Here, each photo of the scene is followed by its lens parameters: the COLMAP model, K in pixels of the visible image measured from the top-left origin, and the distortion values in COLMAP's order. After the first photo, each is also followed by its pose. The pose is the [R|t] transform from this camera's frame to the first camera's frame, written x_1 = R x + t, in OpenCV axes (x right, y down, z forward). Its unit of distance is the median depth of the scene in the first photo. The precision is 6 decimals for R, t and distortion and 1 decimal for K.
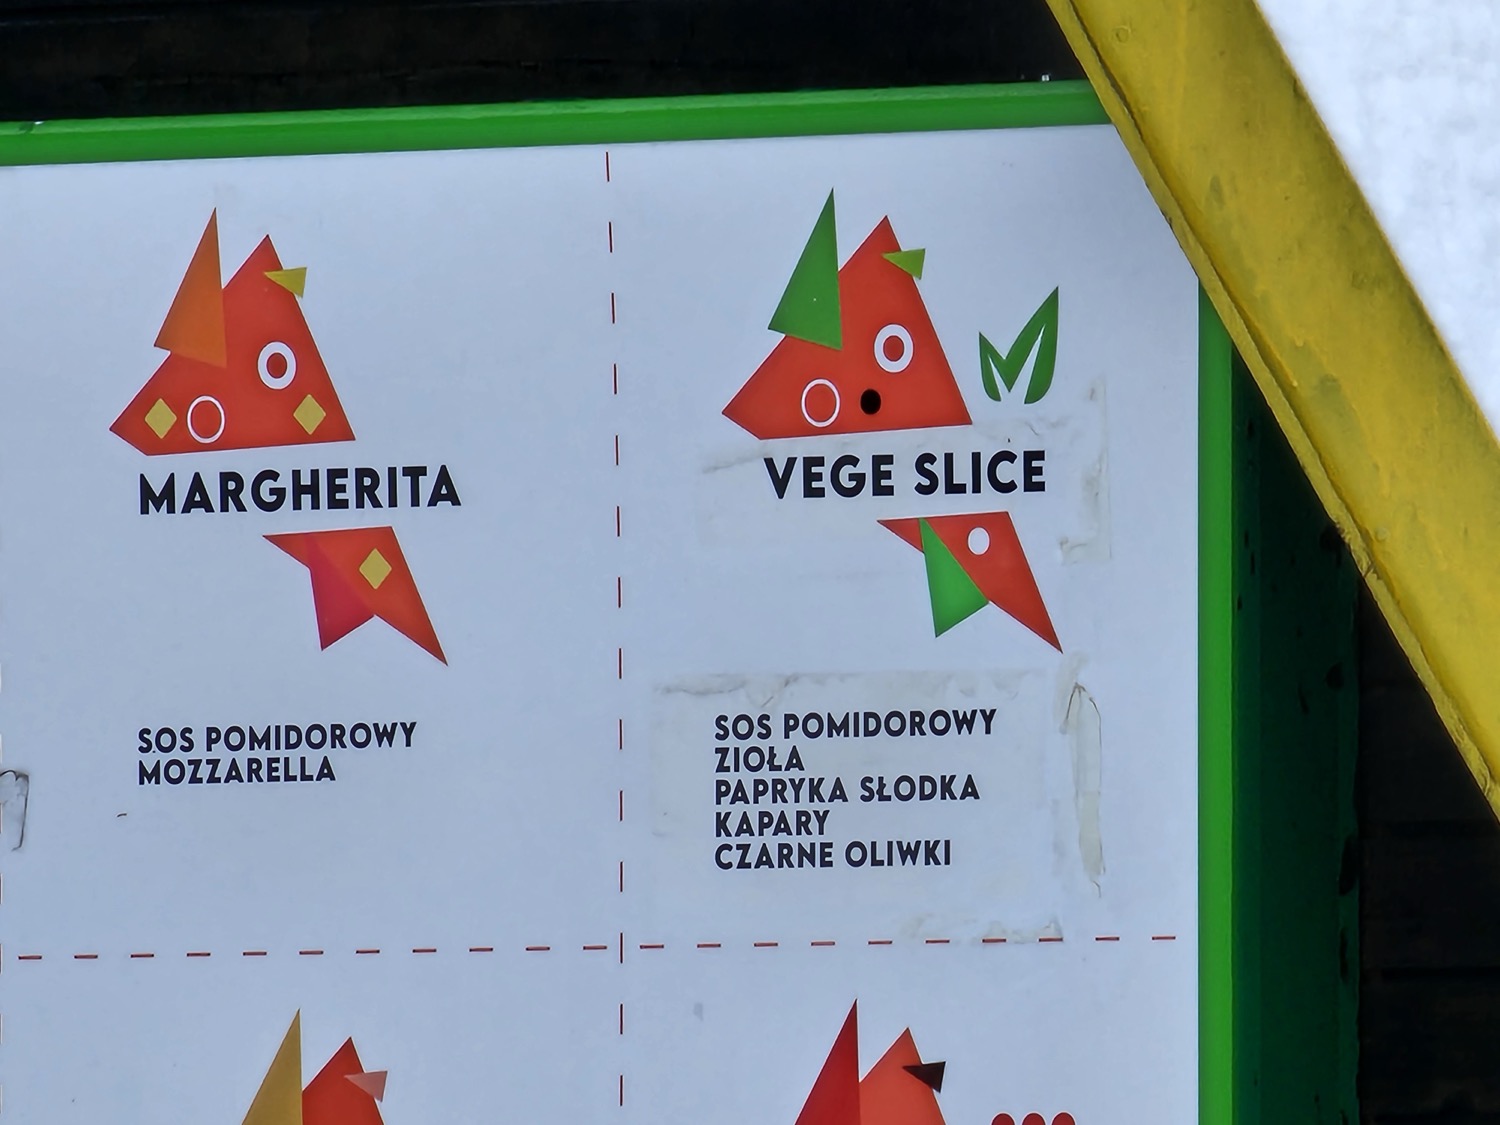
lens RADIAL K [[9978.4, 0, 753.9], [0, 9978.4, 562.9], [0, 0, 1]] dist [0.292451, 0.000000]
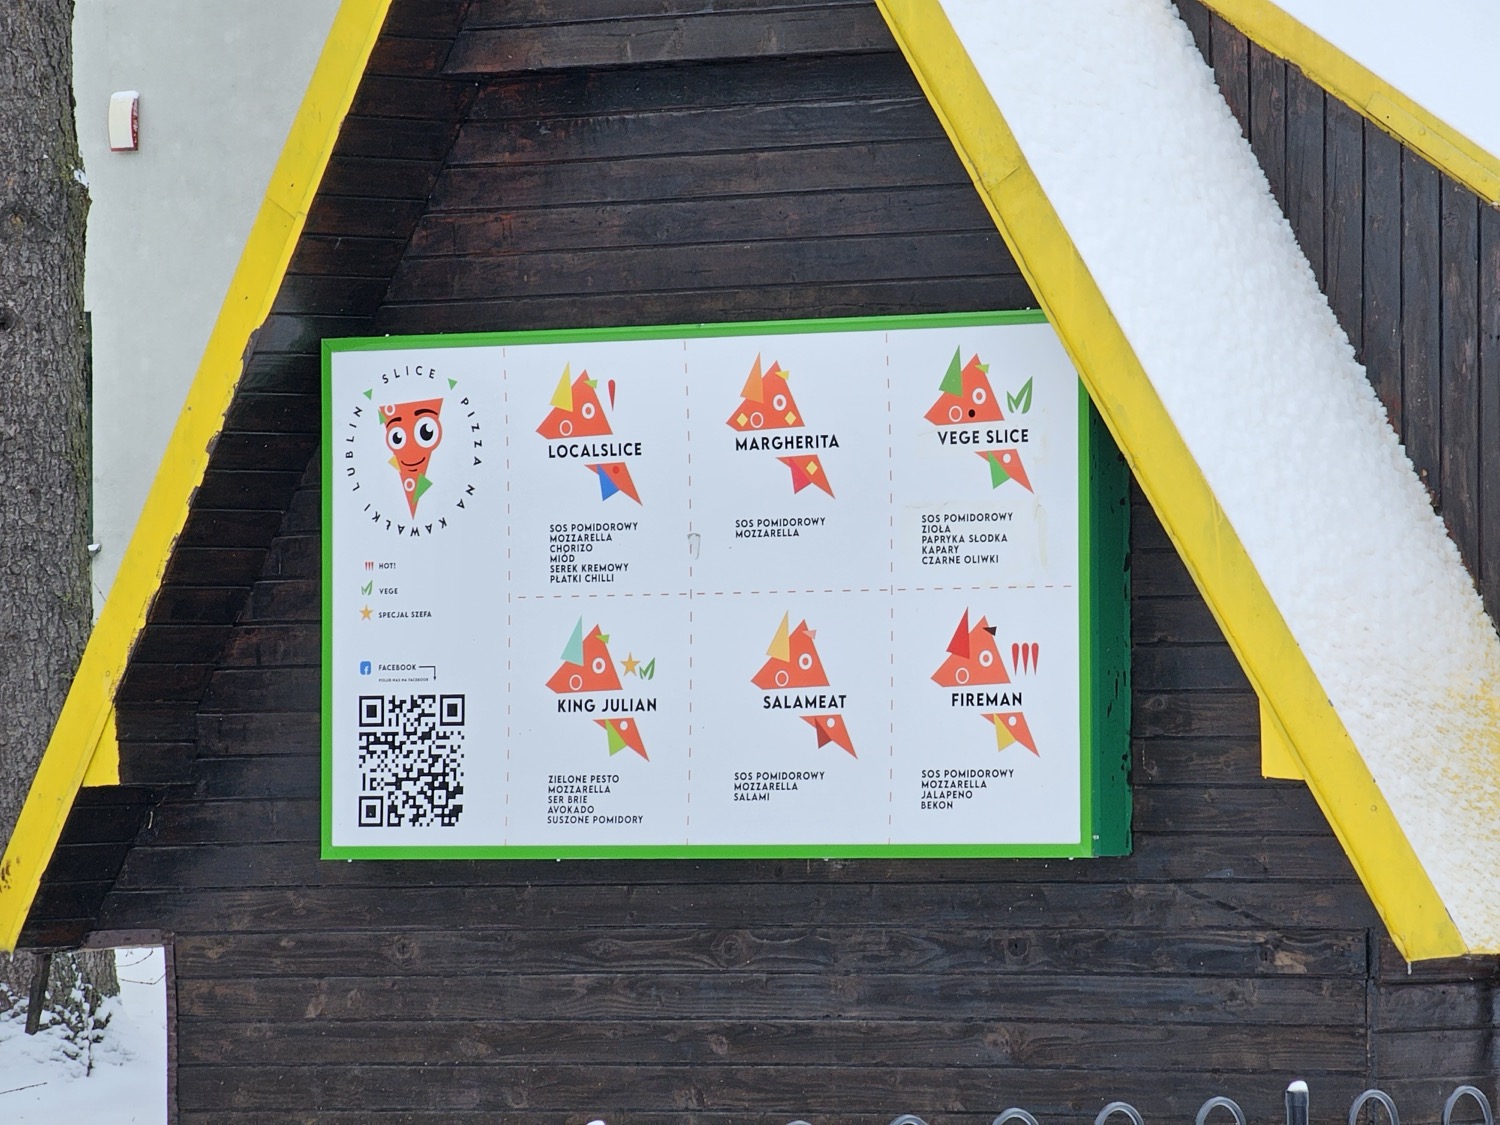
lens RADIAL K [[9978.4, 0, 747.1], [0, 9978.4, 562.9], [0, 0, 1]] dist [0.292451, 0.000000]
pose [[0.999985, -0.003740, 0.004067, -0.070638], [0.003825, 0.999772, -0.020997, 0.094846], [-0.003987, 0.021012, 0.999771, -2.090133]]
